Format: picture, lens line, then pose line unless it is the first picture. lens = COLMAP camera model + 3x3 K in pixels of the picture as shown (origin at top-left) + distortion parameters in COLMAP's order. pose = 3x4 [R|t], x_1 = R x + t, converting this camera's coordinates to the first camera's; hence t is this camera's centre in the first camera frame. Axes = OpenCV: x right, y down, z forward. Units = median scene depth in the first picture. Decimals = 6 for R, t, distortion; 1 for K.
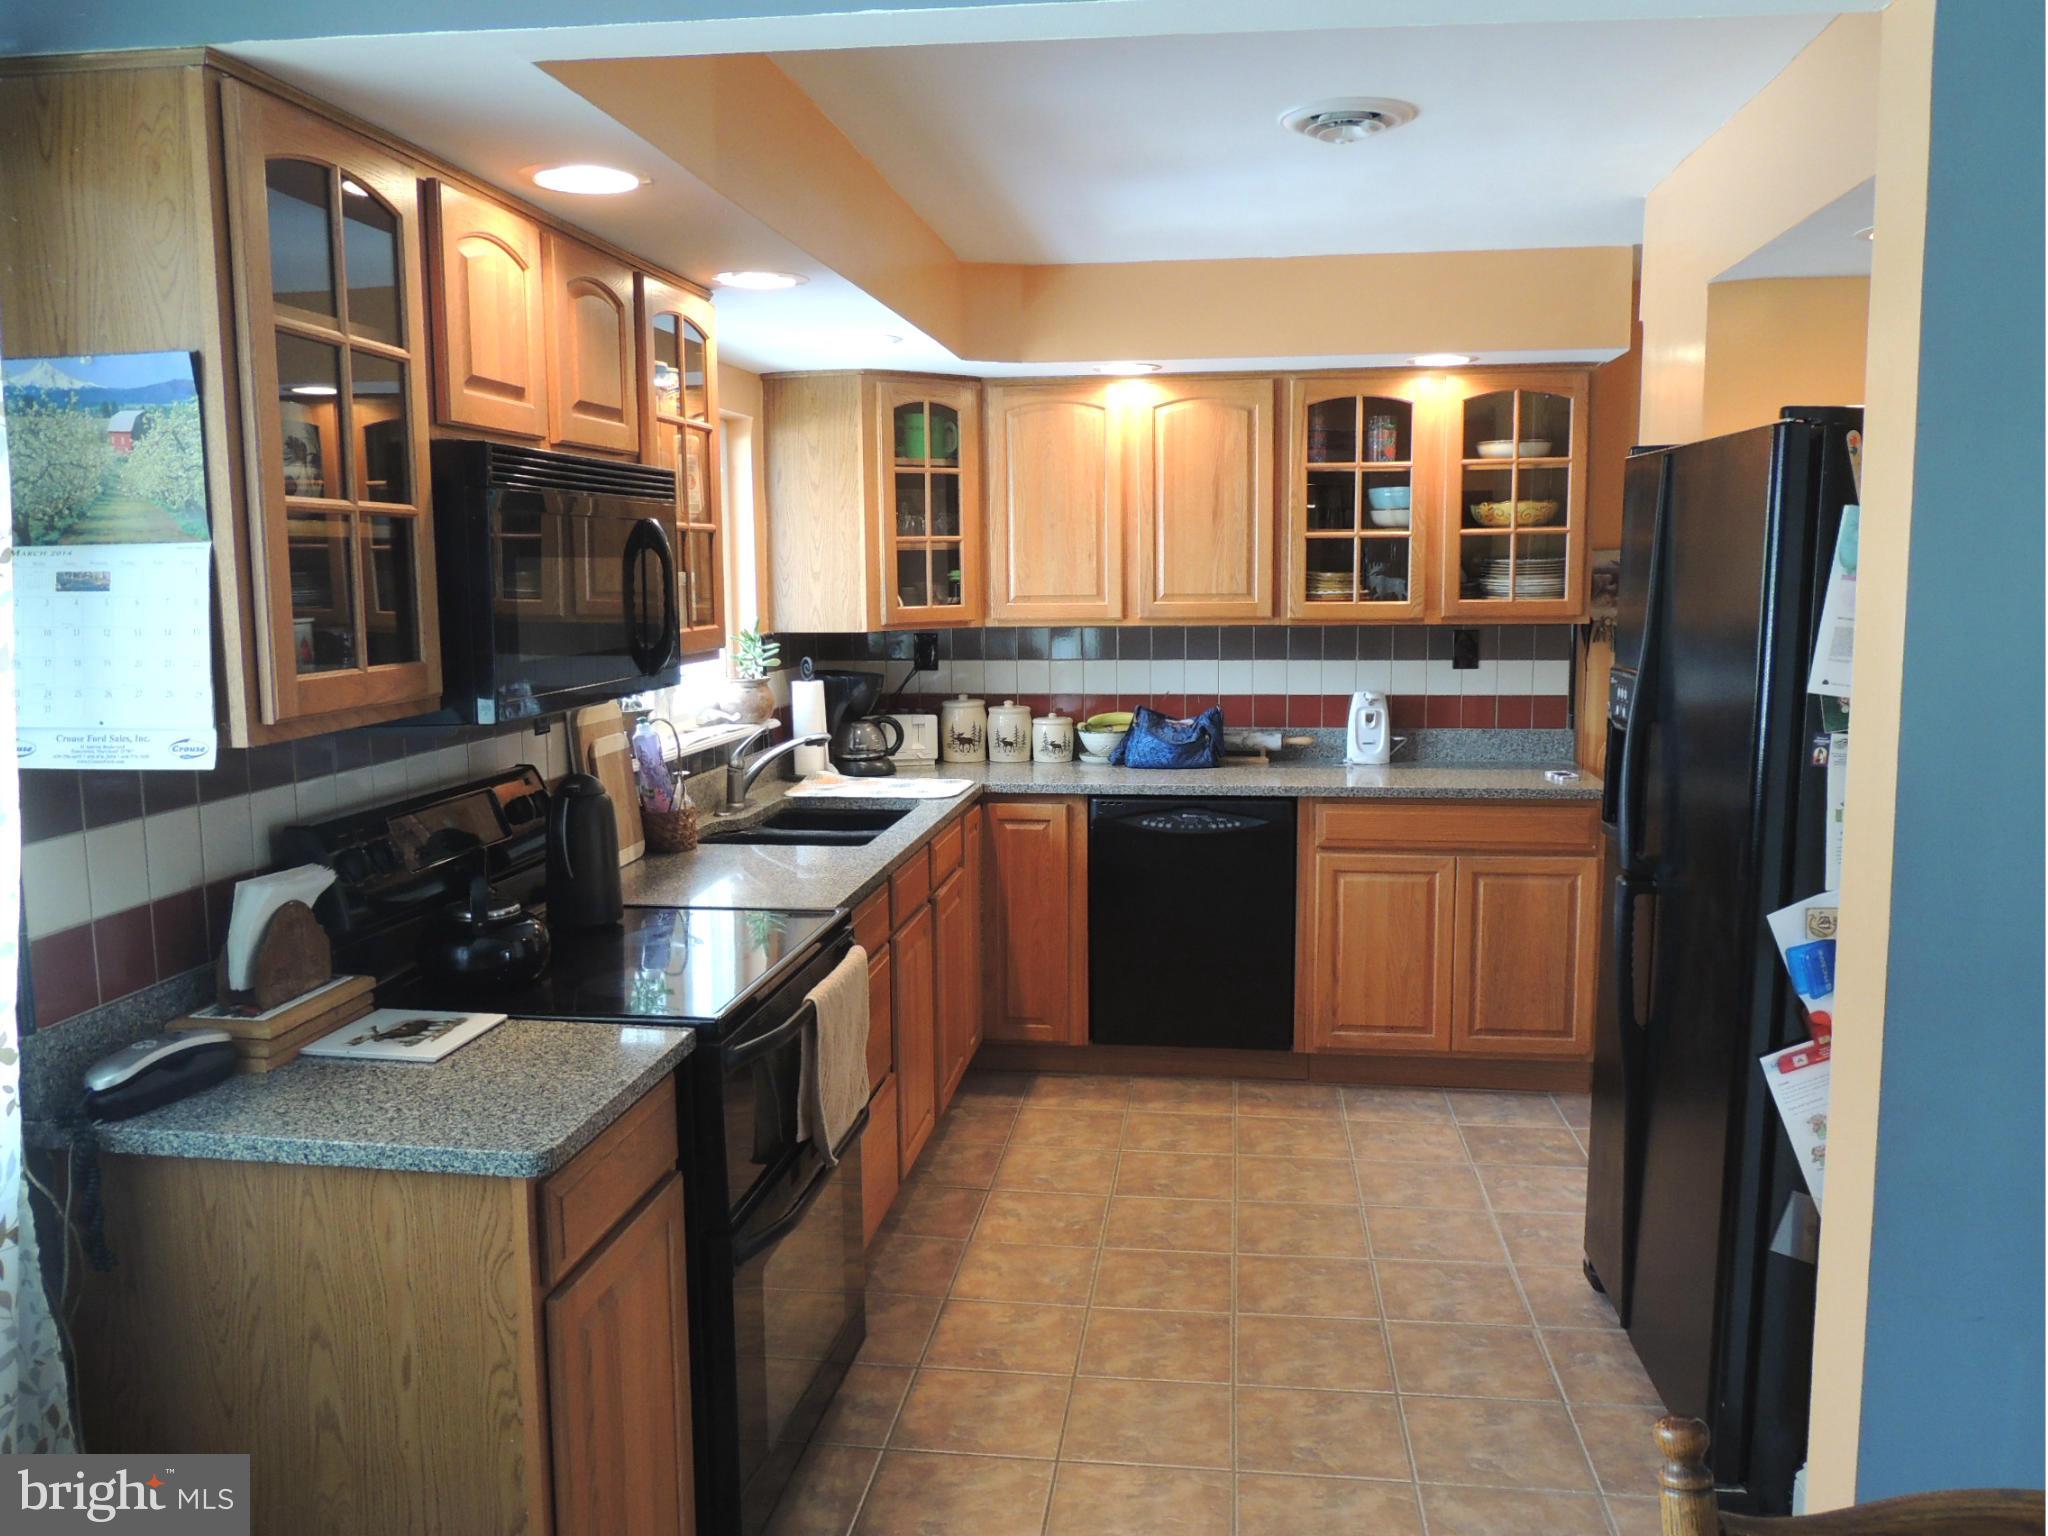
lens RADIAL K [[1630.8, 0, 1024.0], [0, 1630.8, 768.0], [0, 0, 1]] dist [-0.005621, -0.000116]
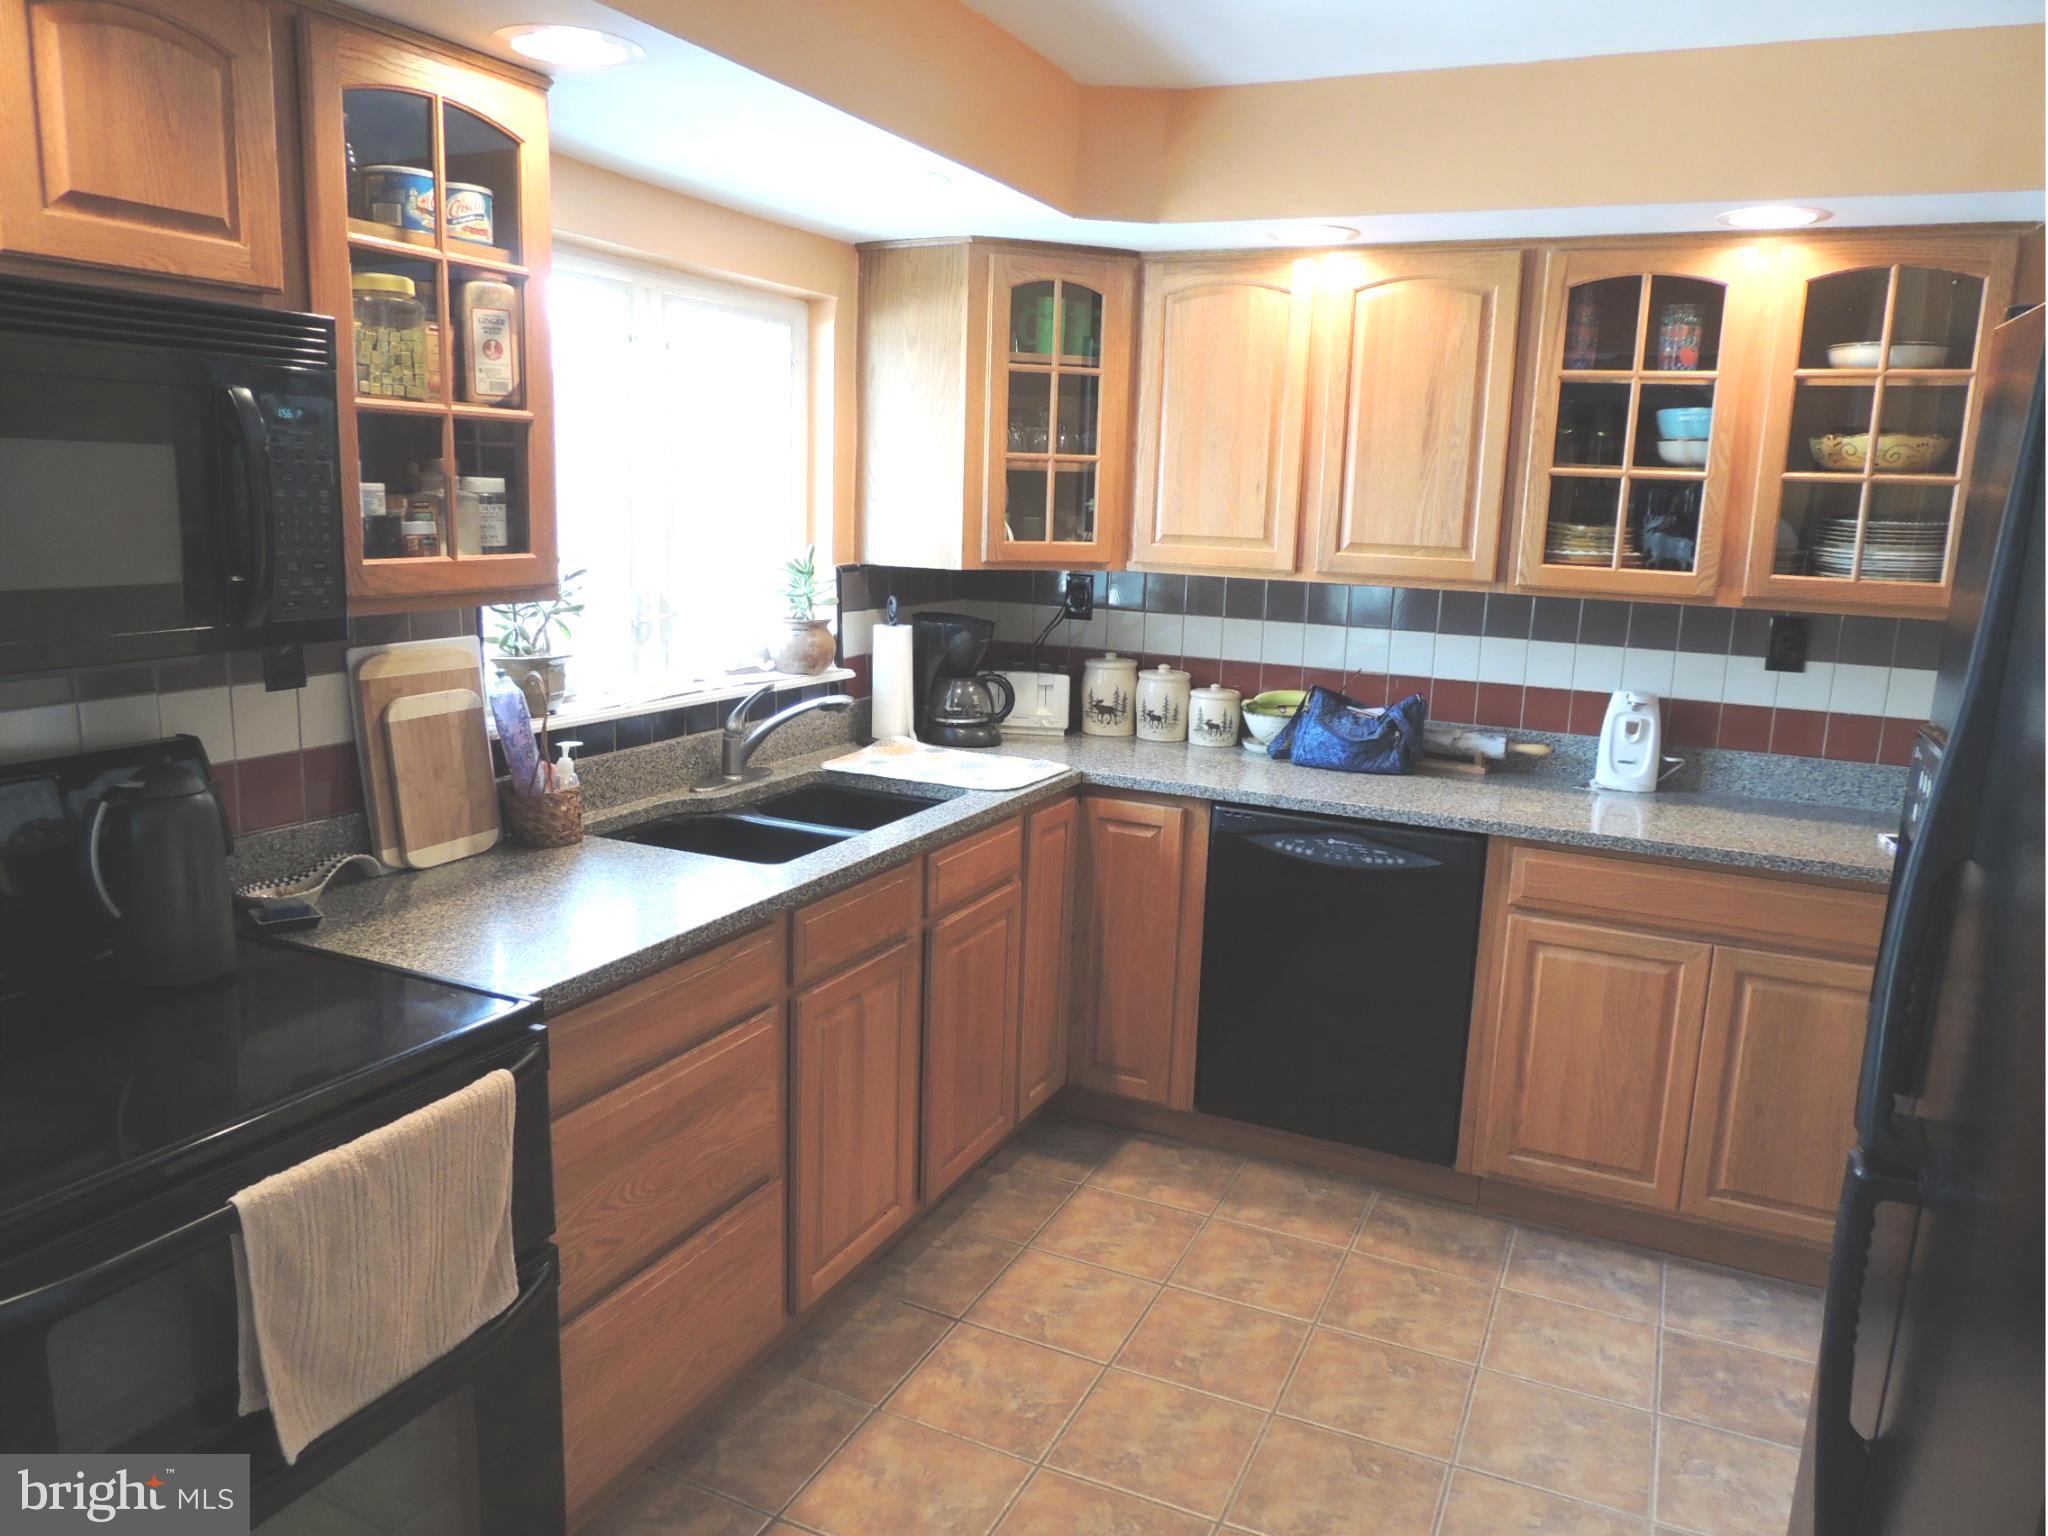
lens RADIAL K [[1465.6, 0, 1024.0], [0, 1465.6, 768.0], [0, 0, 1]] dist [-0.012144, -0.001474]
pose [[0.954239, 0.097484, -0.282711, 0.147142], [-0.080204, 0.994168, 0.072094, -0.040563], [0.288090, -0.046121, 0.956492, 0.309534]]
